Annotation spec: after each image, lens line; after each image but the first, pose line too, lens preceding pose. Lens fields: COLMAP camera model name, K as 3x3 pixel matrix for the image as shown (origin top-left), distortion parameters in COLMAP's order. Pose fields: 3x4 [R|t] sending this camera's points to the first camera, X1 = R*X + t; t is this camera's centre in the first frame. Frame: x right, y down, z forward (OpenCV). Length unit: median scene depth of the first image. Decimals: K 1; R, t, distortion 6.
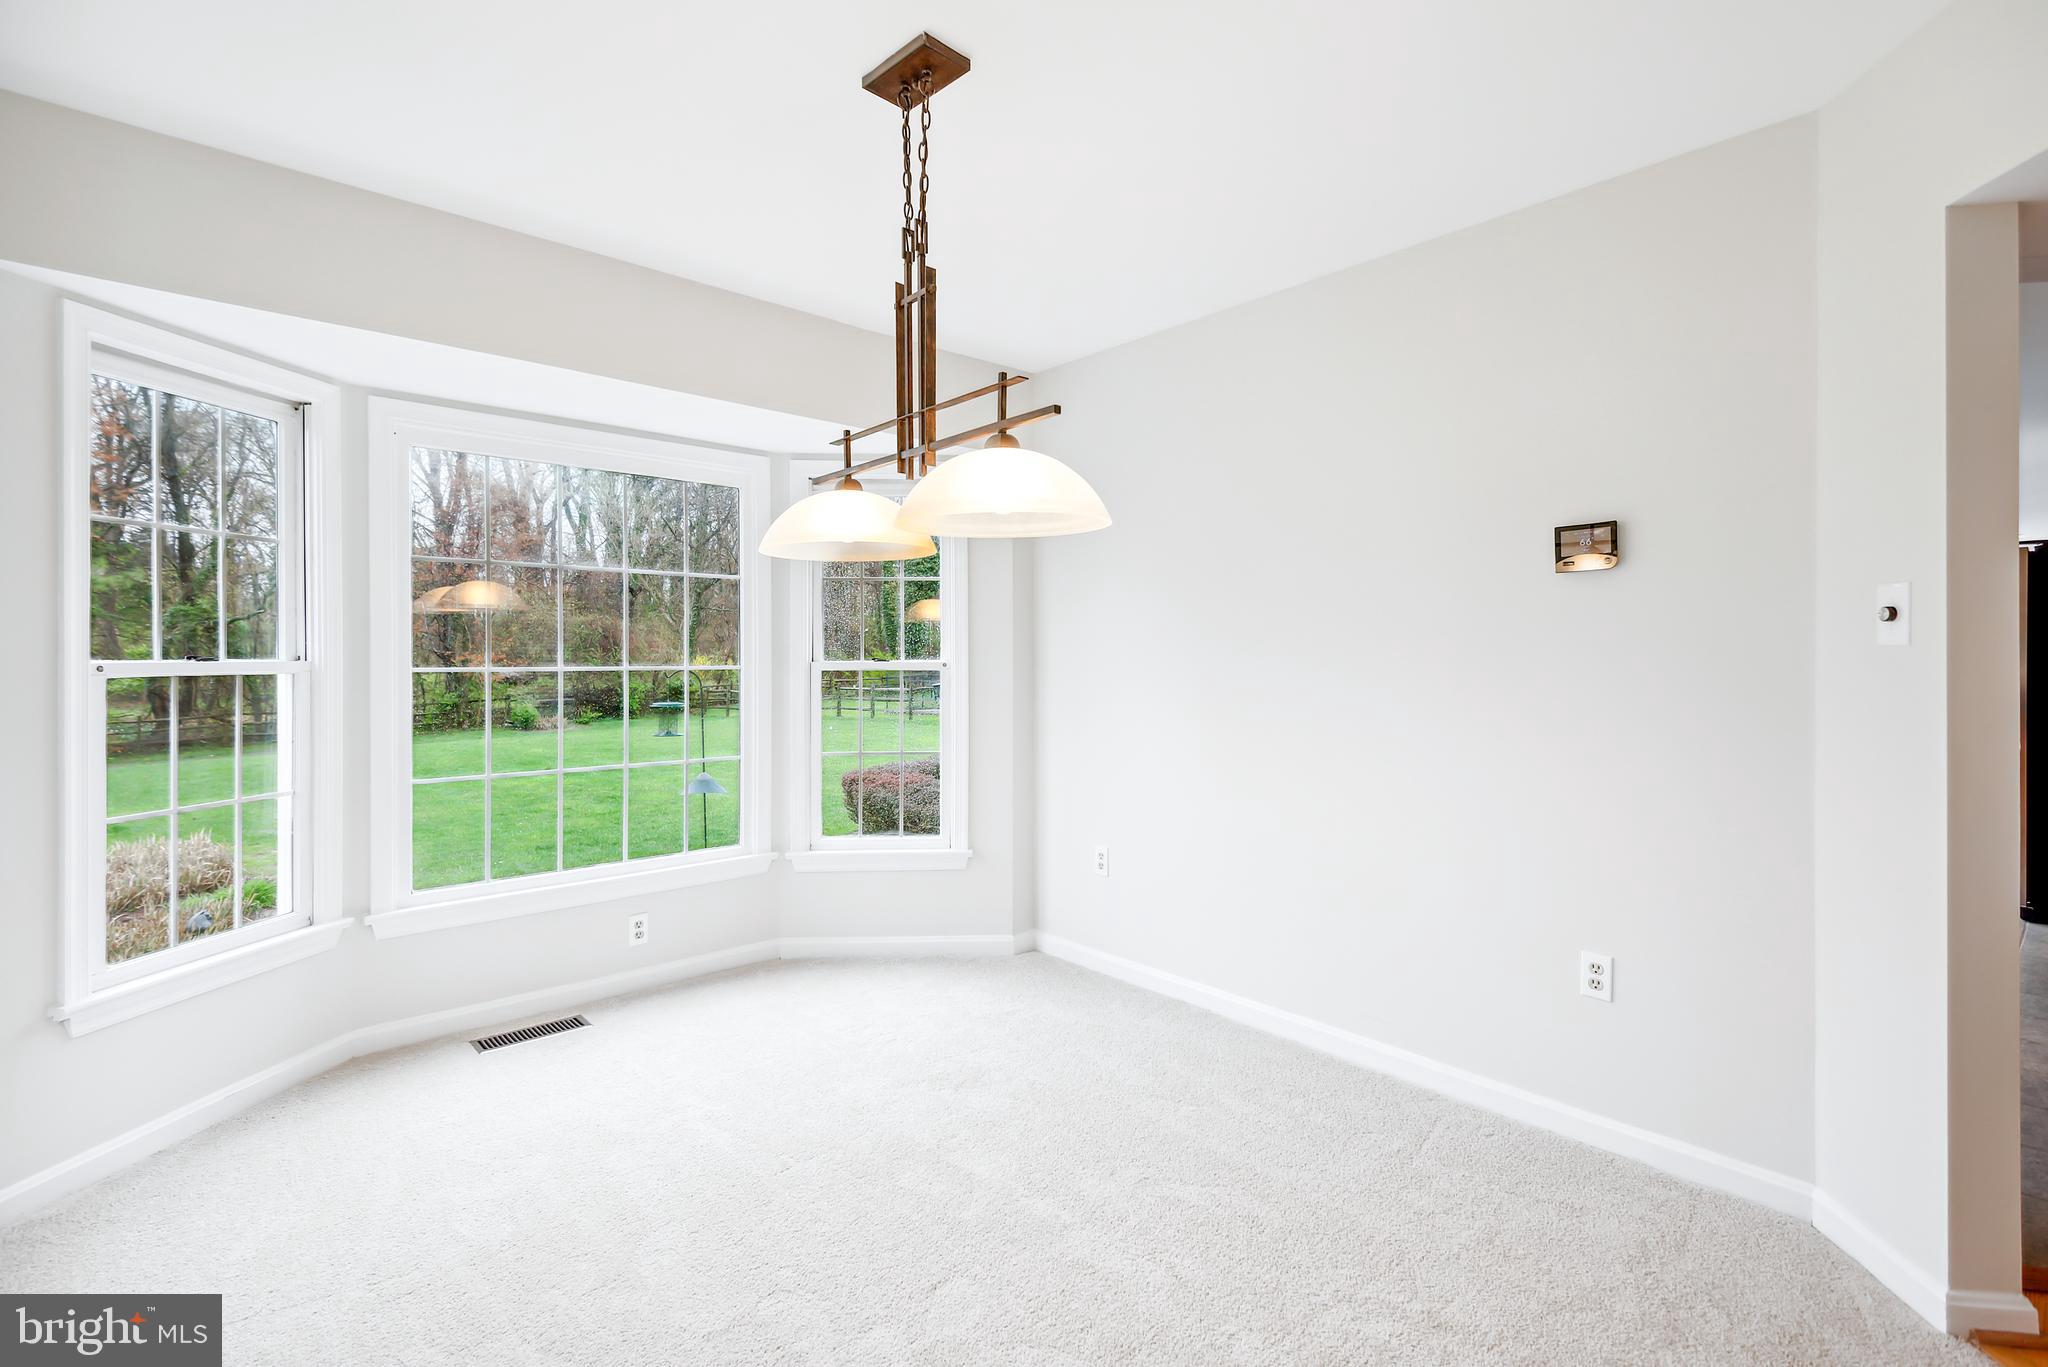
lens RADIAL K [[965.4, 0, 1022.1], [0, 965.4, 655.0], [0, 0, 1]] dist [0.041405, -0.000431]
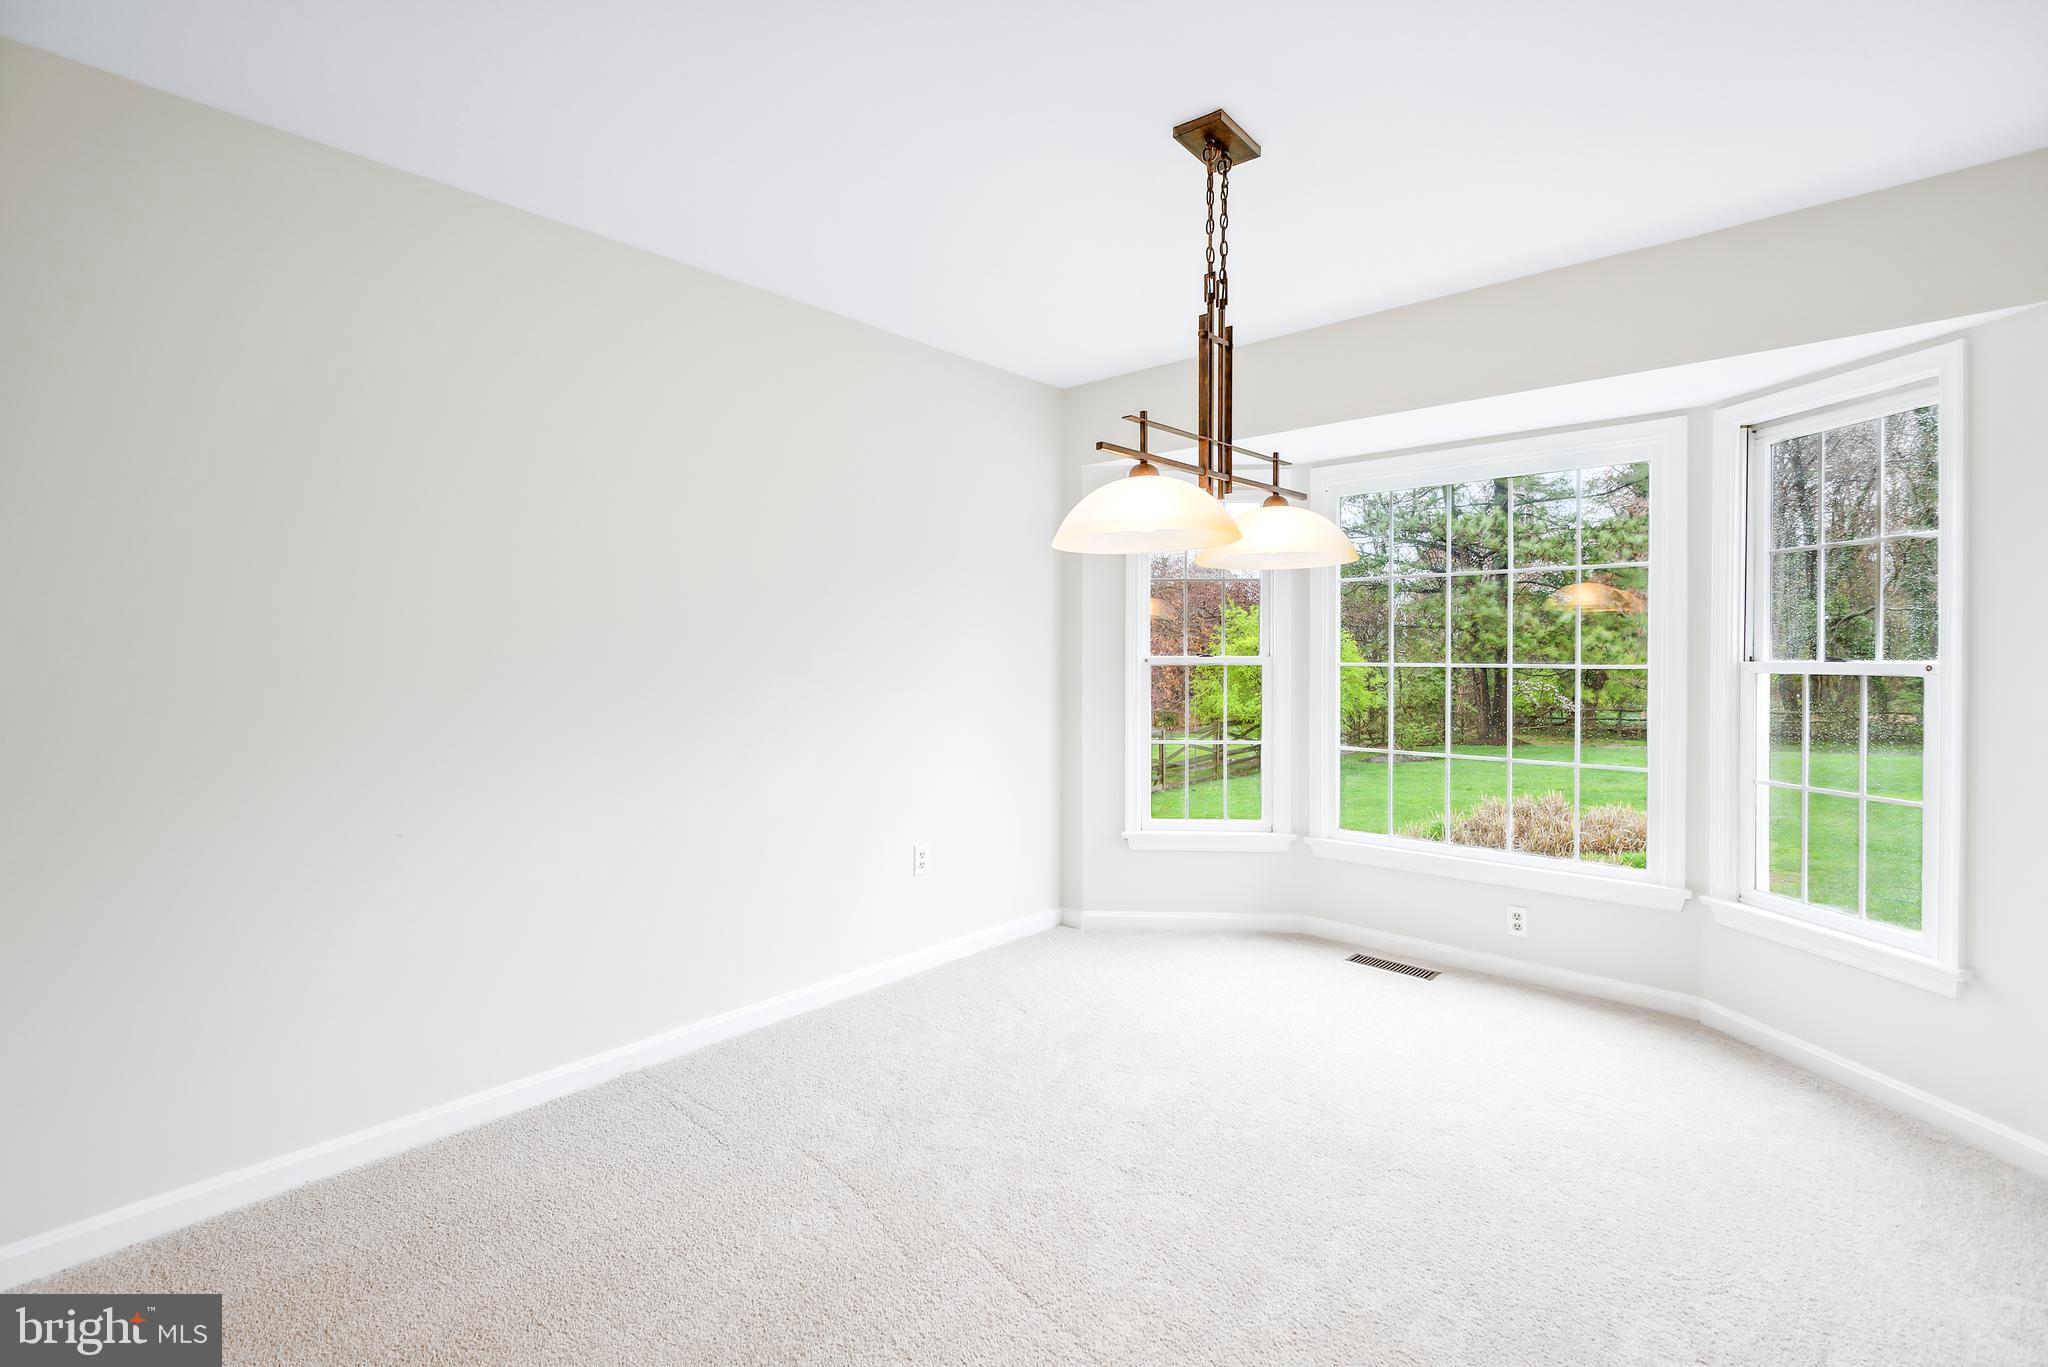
lens RADIAL K [[965.4, 0, 1022.1], [0, 965.4, 655.0], [0, 0, 1]] dist [0.041405, -0.000431]
pose [[0.115850, 0.003648, -0.993260, 0.562638], [-0.001162, 0.999993, 0.003537, -0.000556], [0.993266, 0.000744, 0.115853, 0.363867]]
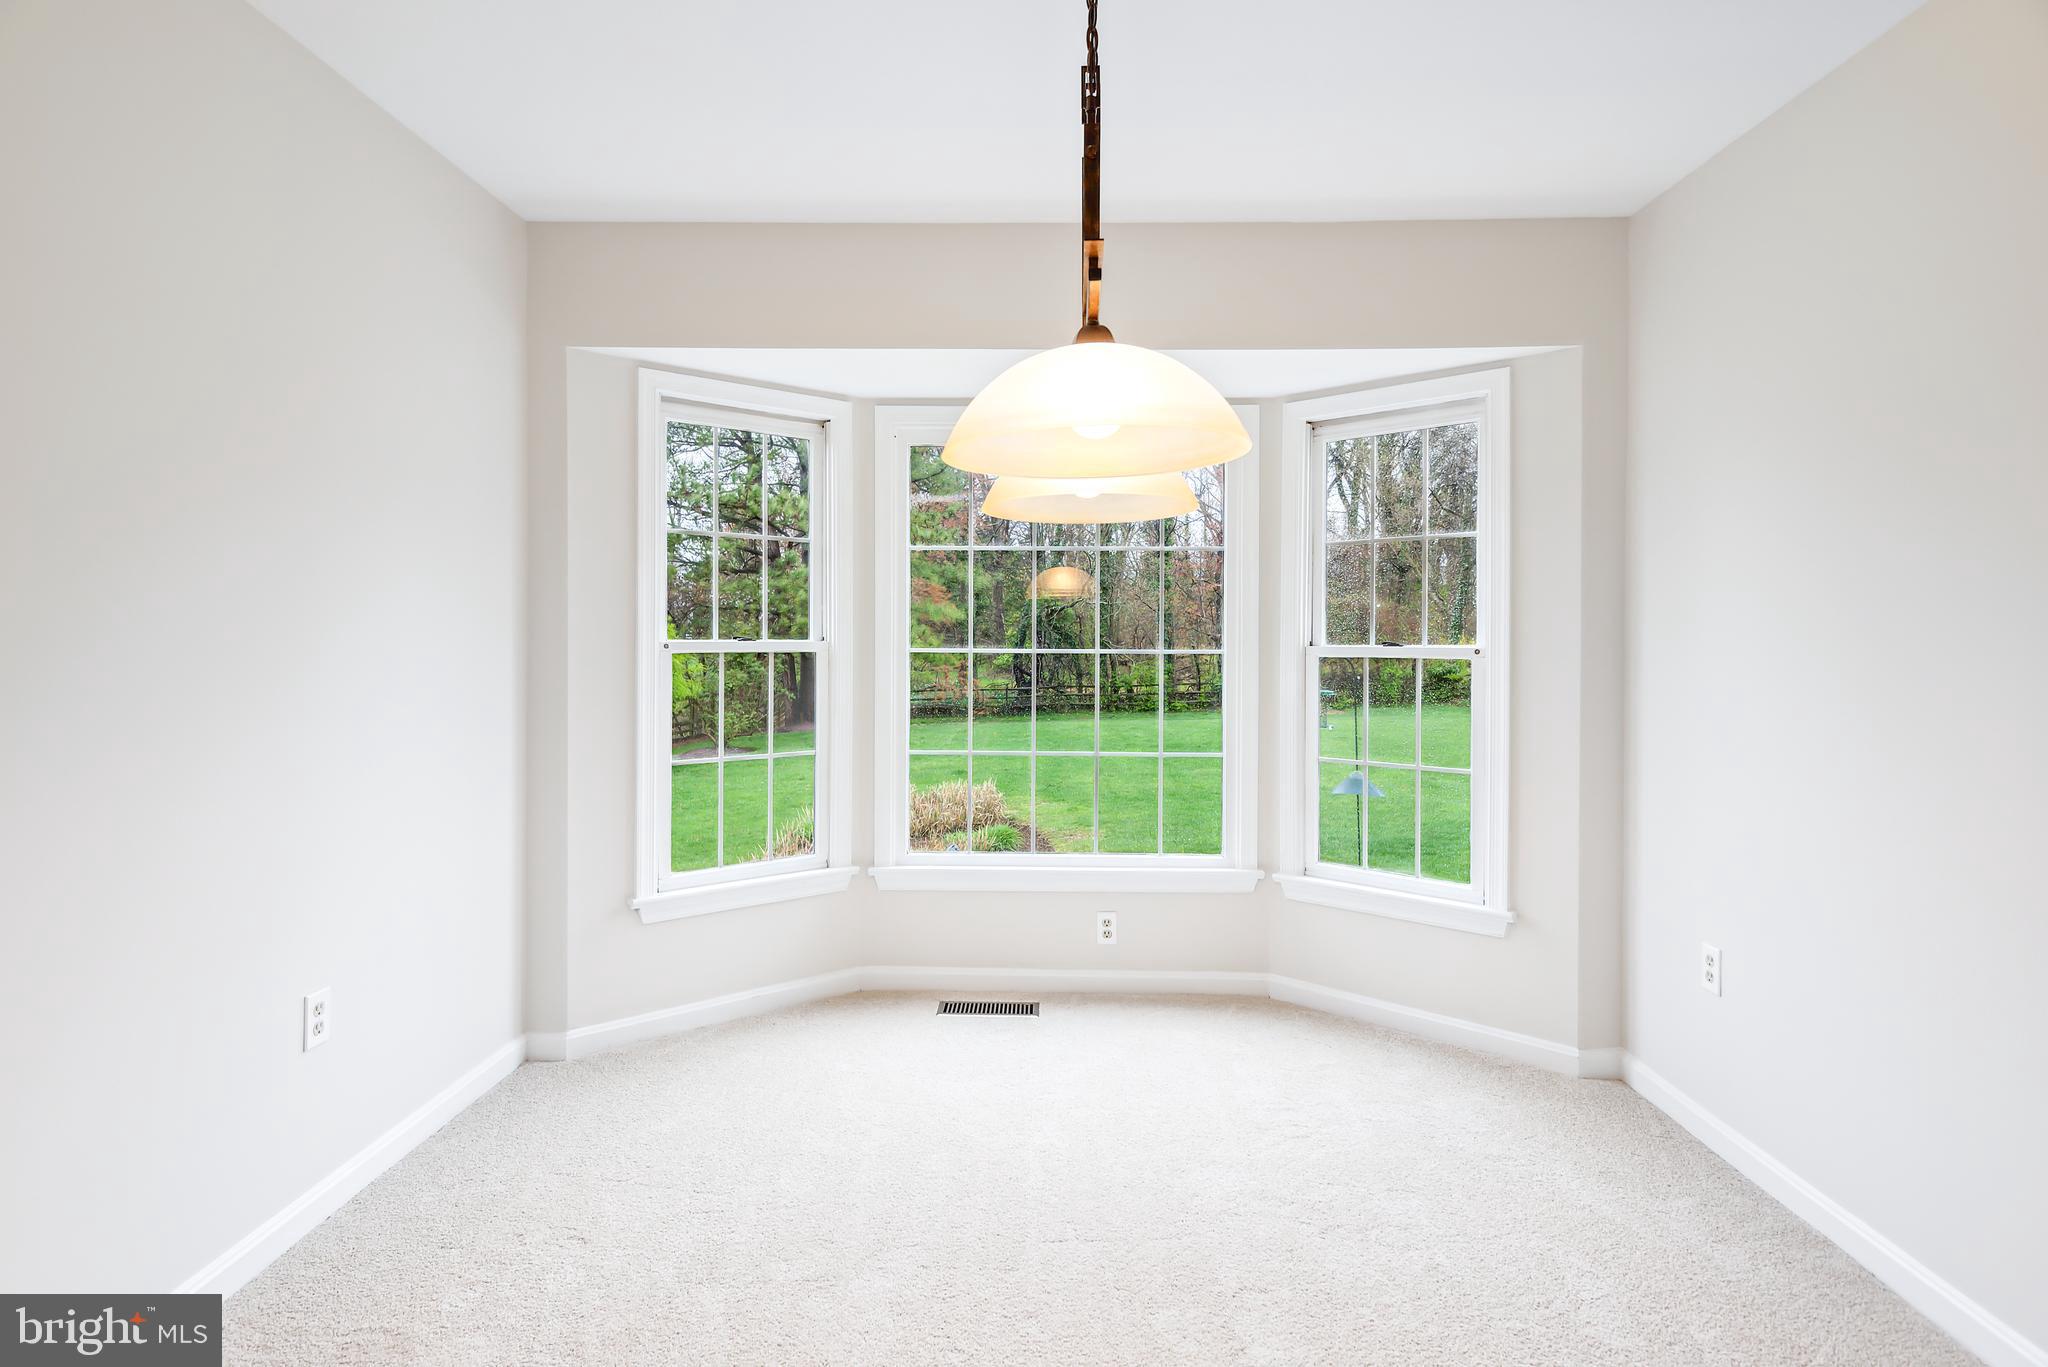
lens RADIAL K [[1053.1, 0, 1021.1], [0, 1053.1, 642.1], [0, 0, 1]] dist [0.078100, -0.042084]
pose [[0.733935, 0.006902, -0.679185, 0.239265], [-0.004497, 0.999976, 0.005303, -0.000368], [0.679205, -0.000838, 0.733948, 0.190704]]
